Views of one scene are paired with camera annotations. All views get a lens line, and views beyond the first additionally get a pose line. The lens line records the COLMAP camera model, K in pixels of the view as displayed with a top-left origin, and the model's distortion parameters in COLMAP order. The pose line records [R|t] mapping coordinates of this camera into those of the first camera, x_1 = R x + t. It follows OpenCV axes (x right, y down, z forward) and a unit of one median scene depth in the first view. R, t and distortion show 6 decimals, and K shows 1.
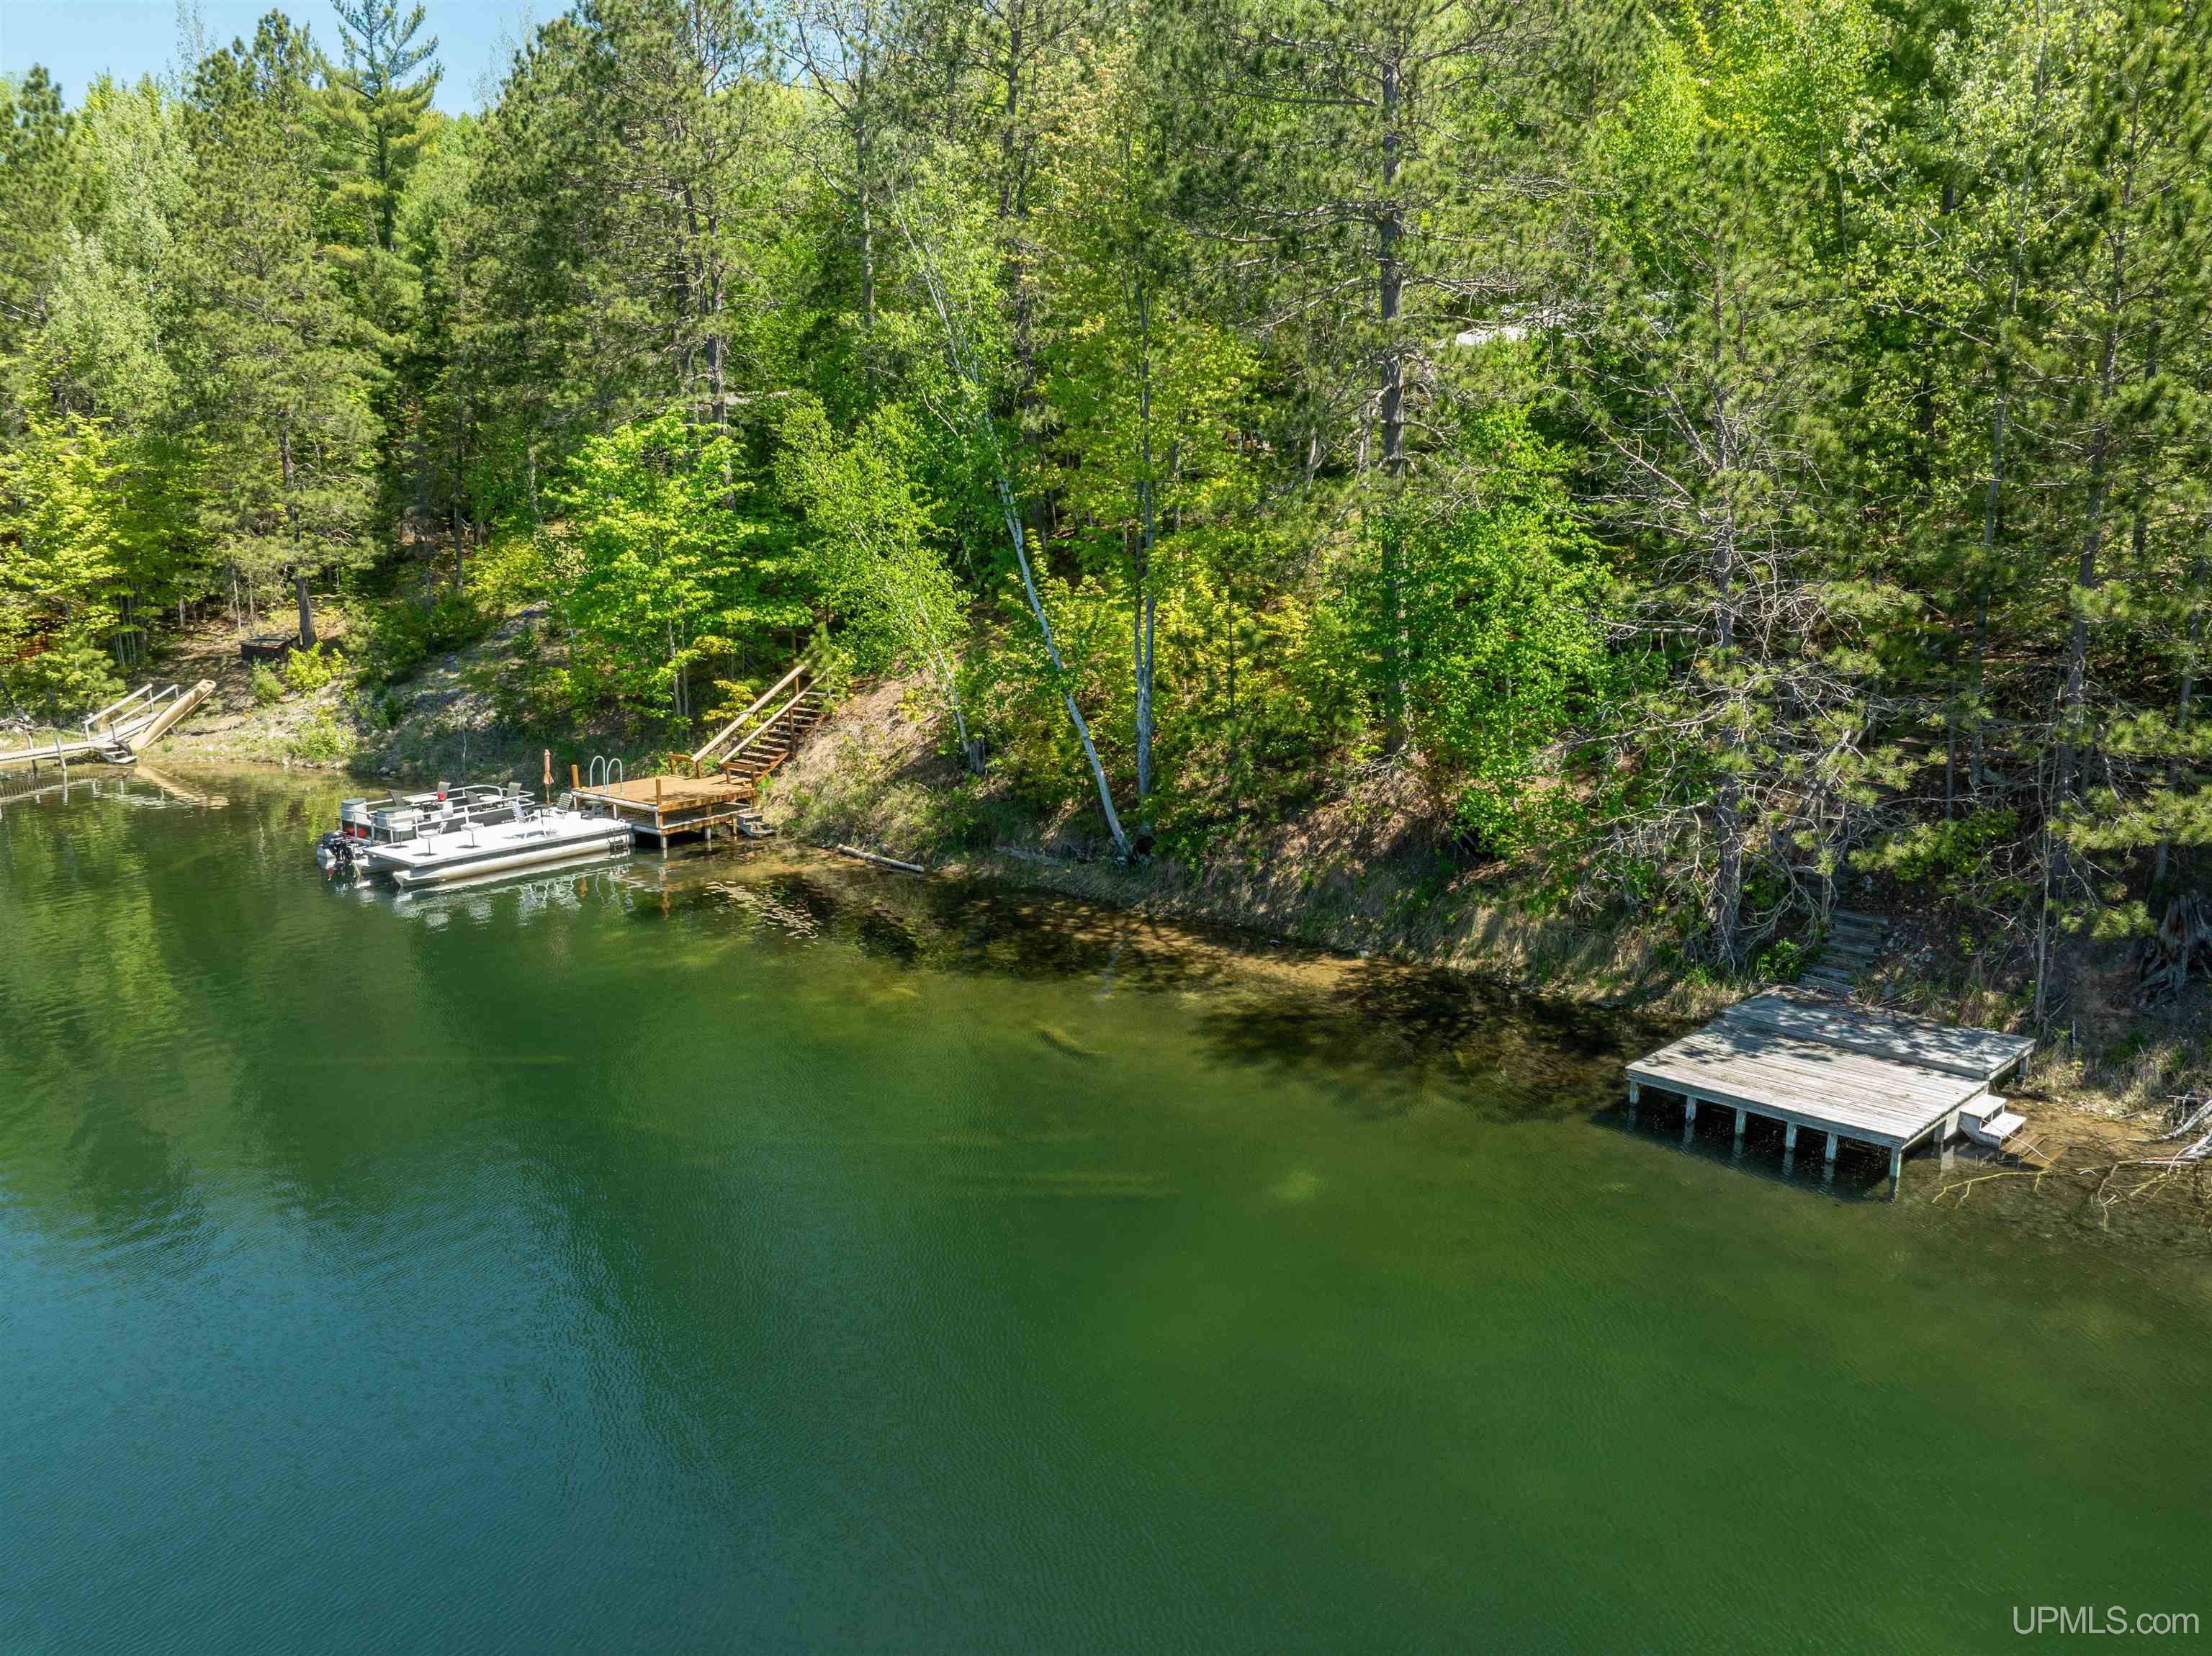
lens RADIAL K [[1555.4, 0, 1106.0], [0, 1555.4, 828.0], [0, 0, 1]] dist [-0.024528, -0.000219]
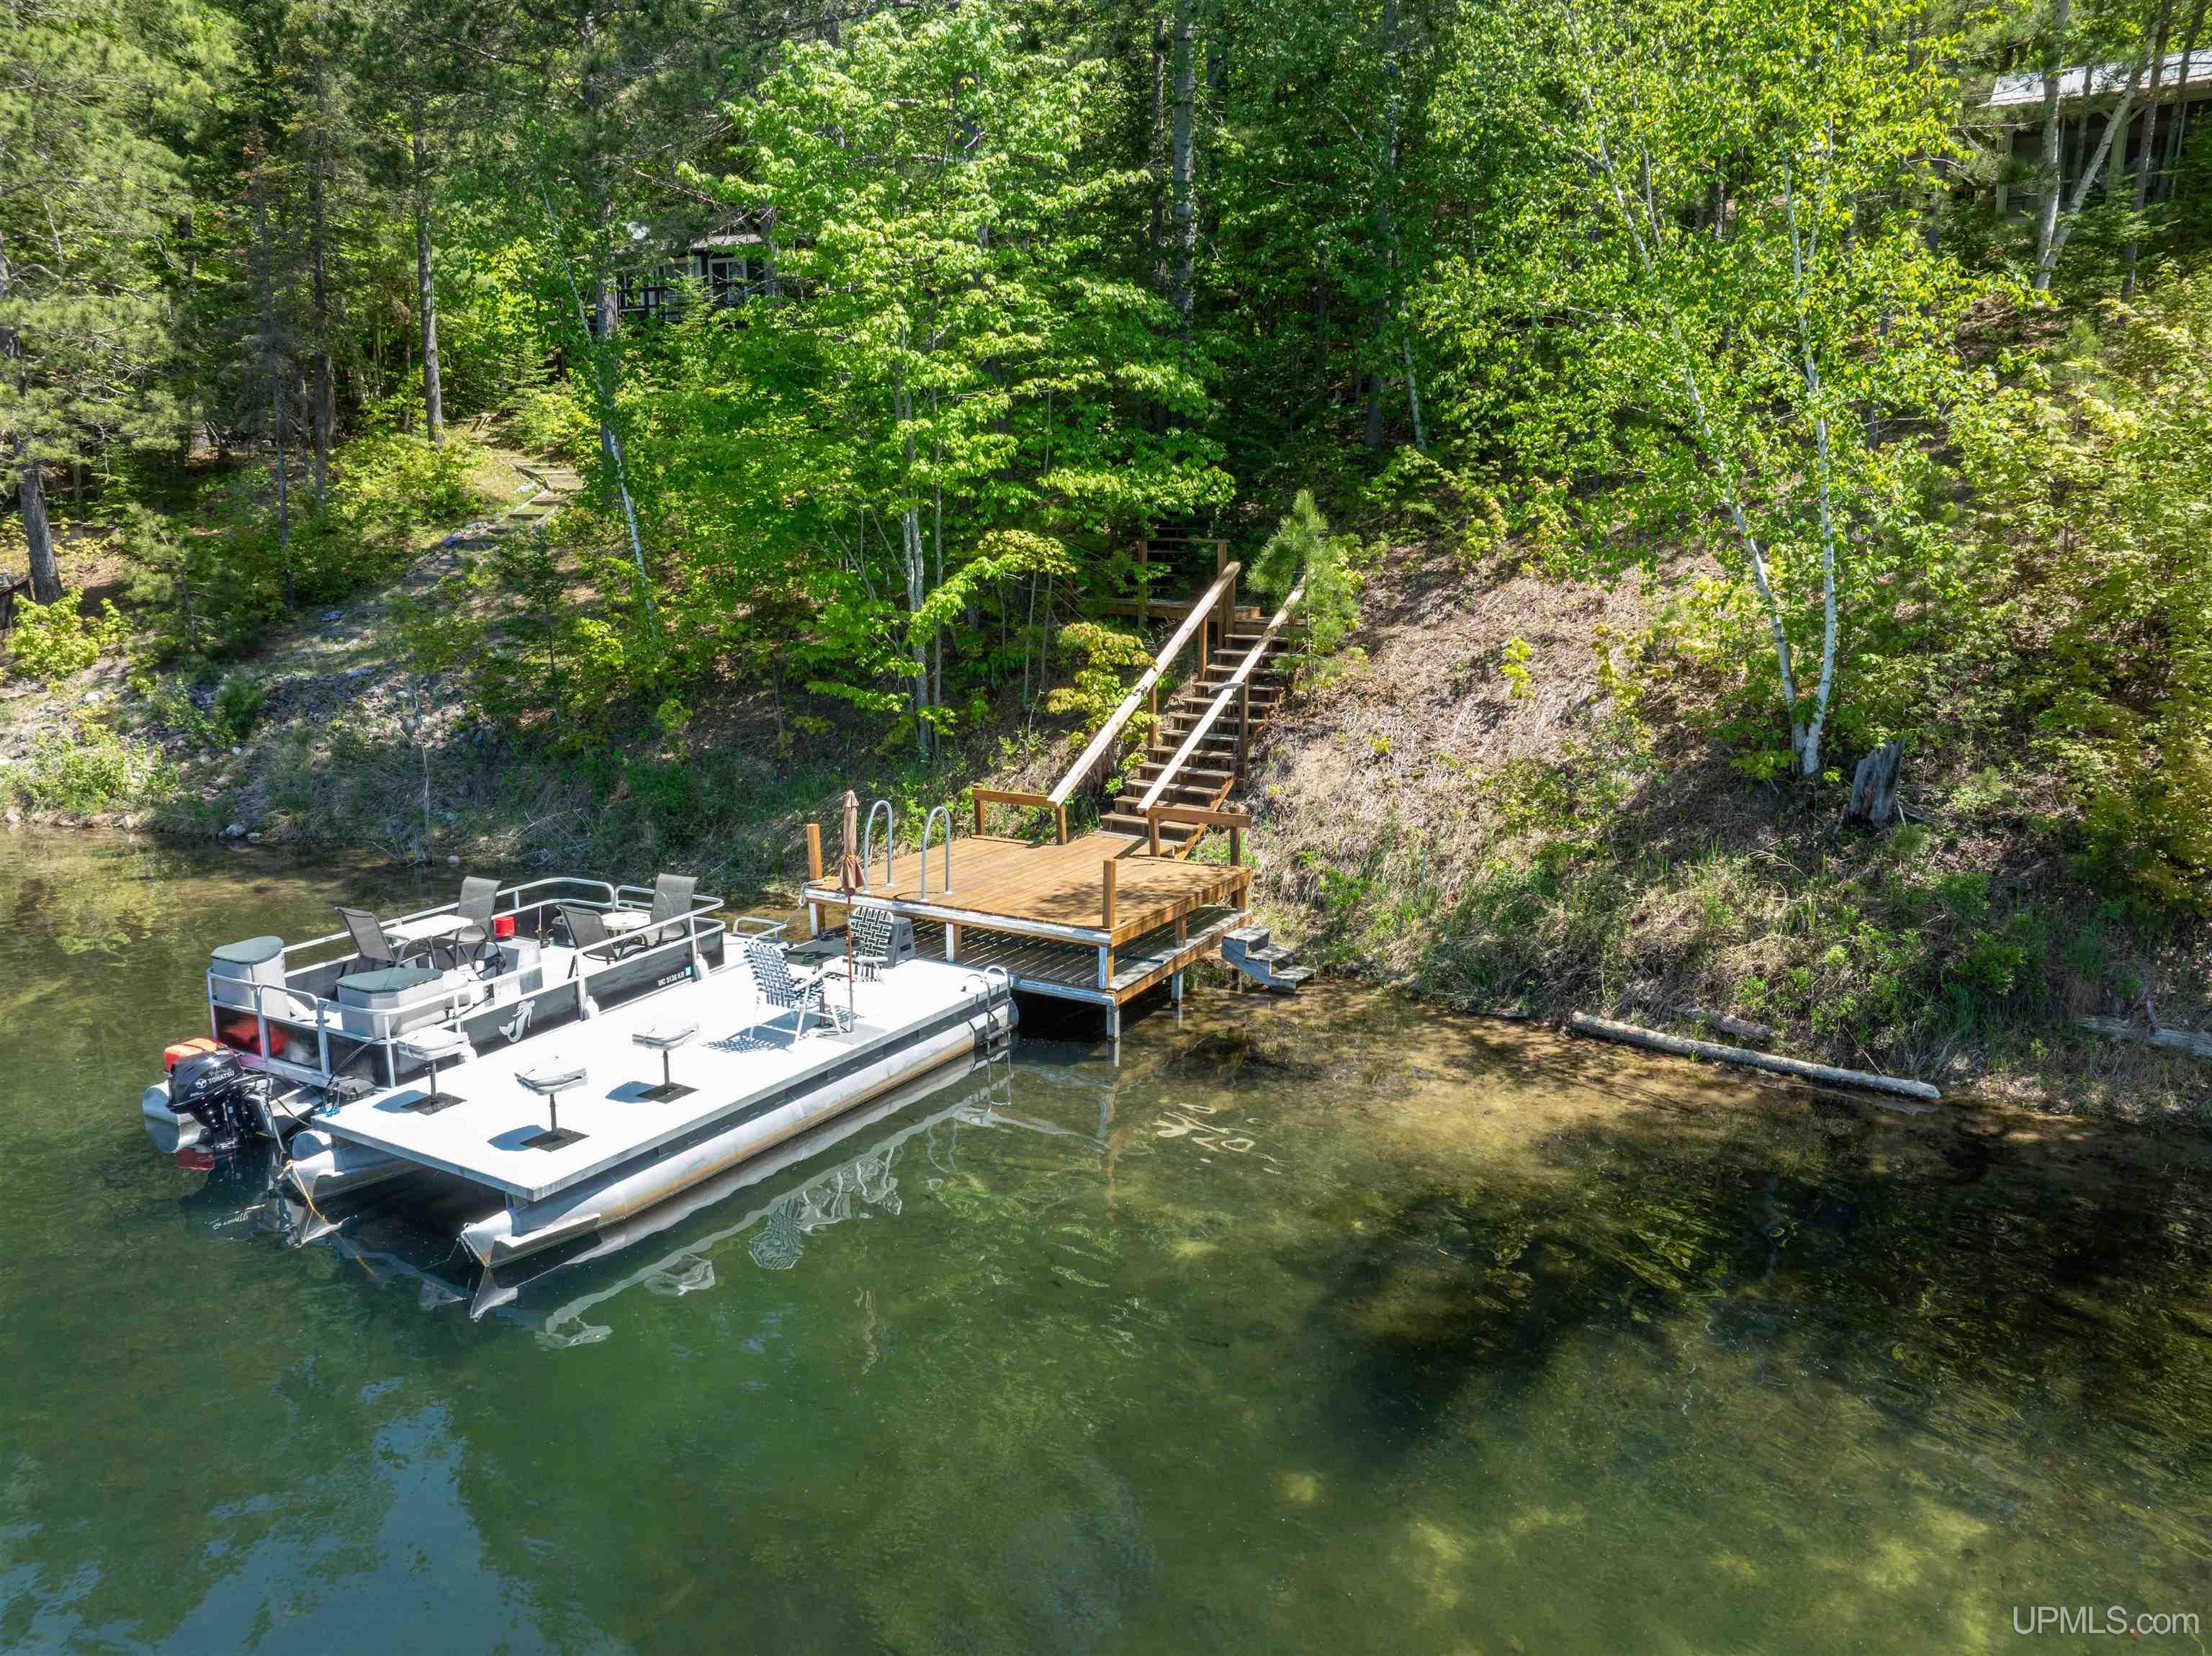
lens RADIAL K [[1555.4, 0, 1106.0], [0, 1555.4, 828.0], [0, 0, 1]] dist [-0.024528, -0.000219]
pose [[0.989836, -0.027069, 0.139612, -0.295897], [0.027533, 0.999620, -0.001396, -0.033909], [-0.139521, 0.005226, 0.990205, 0.541292]]
